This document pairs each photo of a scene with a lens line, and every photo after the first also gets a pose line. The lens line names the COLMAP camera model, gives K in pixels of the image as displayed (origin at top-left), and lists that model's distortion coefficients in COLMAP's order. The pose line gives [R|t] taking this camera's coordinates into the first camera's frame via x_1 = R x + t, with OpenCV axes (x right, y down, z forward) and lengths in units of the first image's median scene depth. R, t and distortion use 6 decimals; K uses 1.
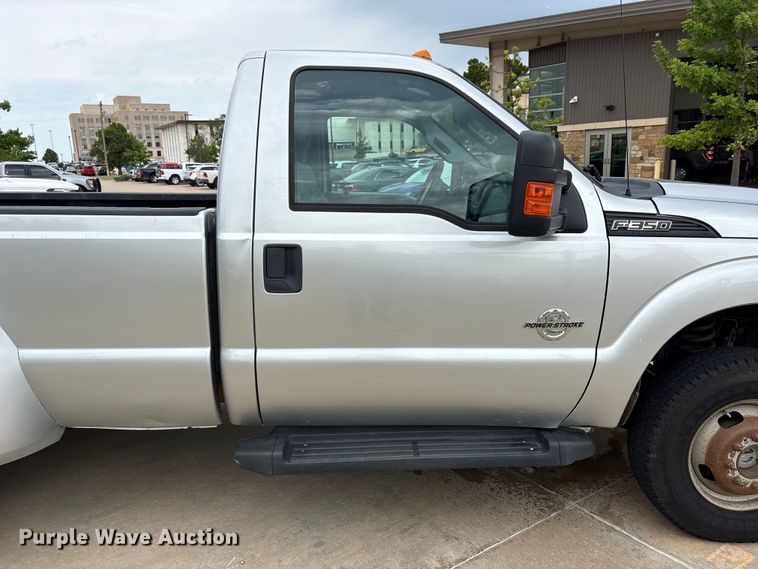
lens RADIAL K [[568.1, 0, 381.1], [0, 568.1, 283.3], [0, 0, 1]] dist [0.071657, -0.084762]
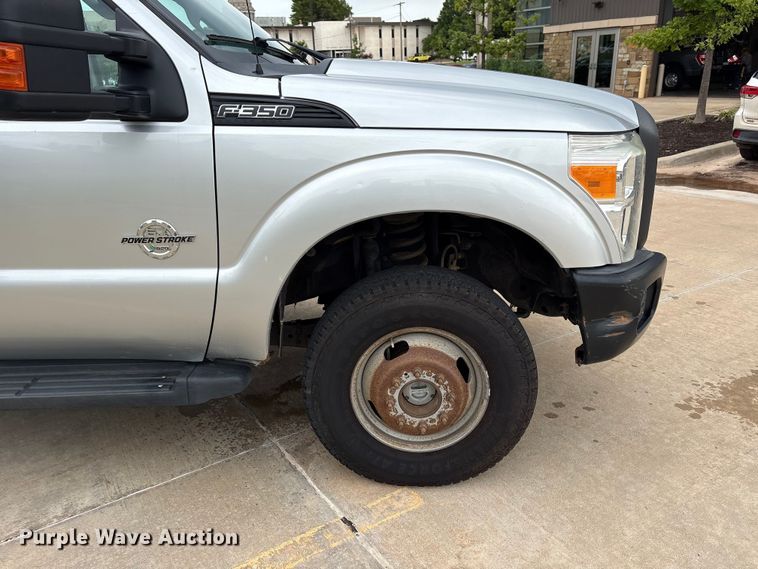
lens RADIAL K [[570.6, 0, 382.1], [0, 570.6, 288.8], [0, 0, 1]] dist [0.067588, -0.080947]
pose [[0.999943, -0.002259, -0.010437, 0.068245], [0.003797, 0.988713, 0.149776, 0.002286], [0.009981, -0.149807, 0.988665, 0.020707]]
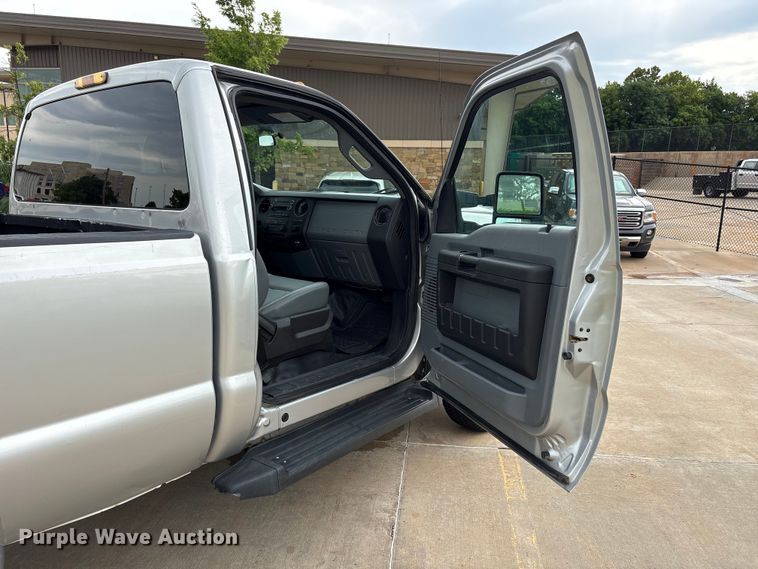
lens RADIAL K [[568.1, 0, 381.1], [0, 568.1, 283.3], [0, 0, 1]] dist [0.071657, -0.084762]
pose [[0.656483, -0.111863, 0.746001, -0.085851], [0.128570, 0.991066, 0.035469, -0.004303], [-0.743303, 0.072629, 0.665000, 0.019418]]
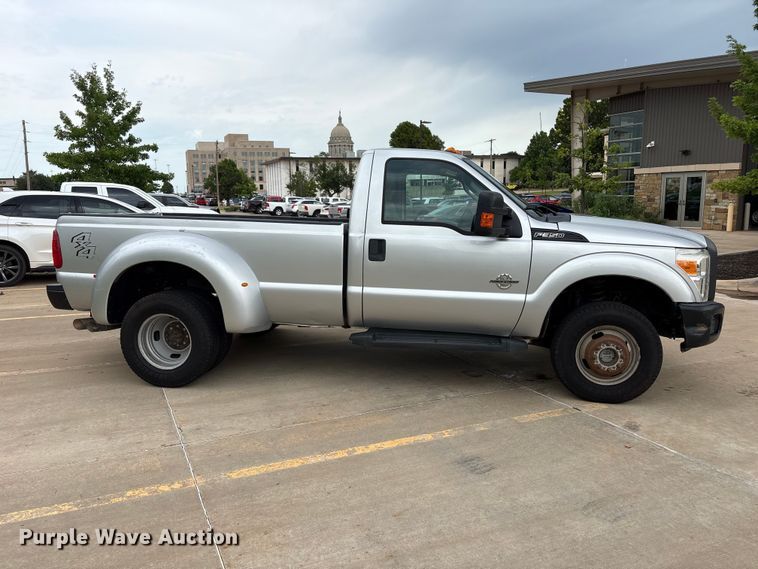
lens RADIAL K [[570.6, 0, 382.1], [0, 570.6, 288.8], [0, 0, 1]] dist [0.067588, -0.080947]
pose [[0.988048, 0.043293, -0.147943, 0.018623], [-0.050833, 0.997574, -0.047571, 0.023847], [0.145524, 0.054523, 0.987851, -0.121379]]
